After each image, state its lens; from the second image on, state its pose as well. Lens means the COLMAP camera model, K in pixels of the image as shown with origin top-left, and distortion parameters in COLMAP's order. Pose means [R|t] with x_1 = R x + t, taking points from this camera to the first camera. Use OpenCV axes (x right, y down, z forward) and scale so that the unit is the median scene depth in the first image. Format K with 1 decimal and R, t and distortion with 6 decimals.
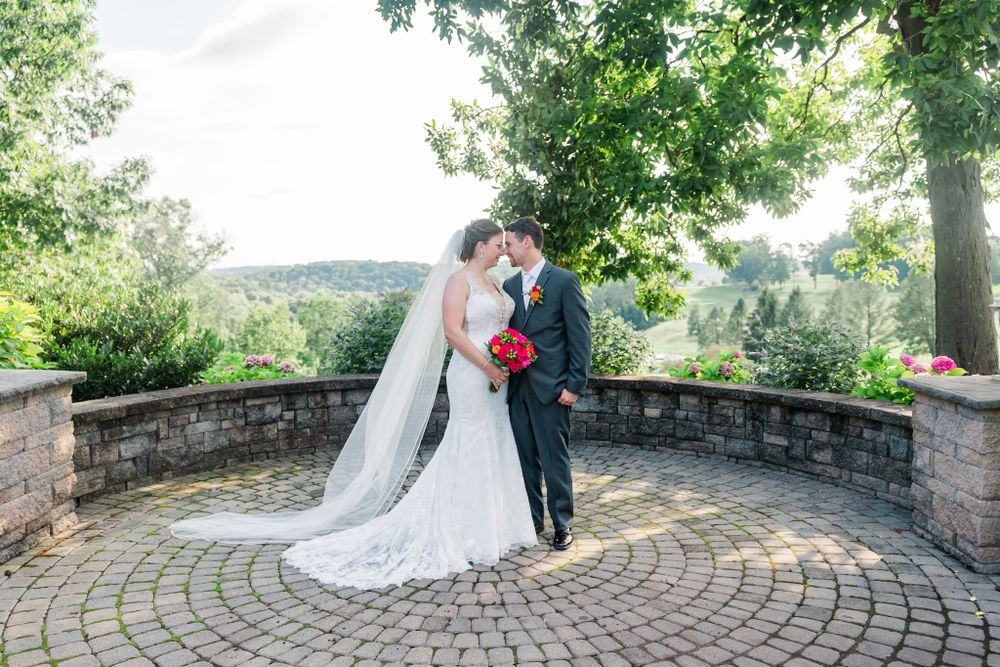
lens RADIAL K [[823.6, 0, 509.1], [0, 823.6, 325.5], [0, 0, 1]] dist [-0.001845, 0.004889]
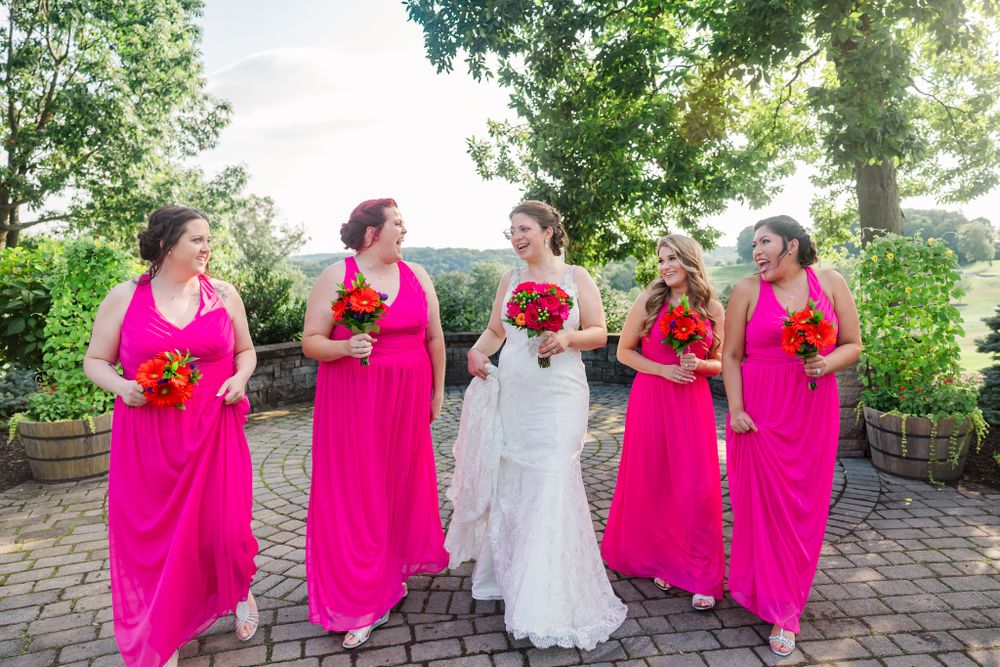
lens RADIAL K [[717.0, 0, 523.7], [0, 717.0, 319.2], [0, 0, 1]] dist [0.010503, 0.002976]
pose [[0.999350, -0.008217, -0.035106, 0.028533], [0.009026, 0.999696, 0.022946, 0.009186], [0.034907, -0.023248, 0.999120, -0.135667]]
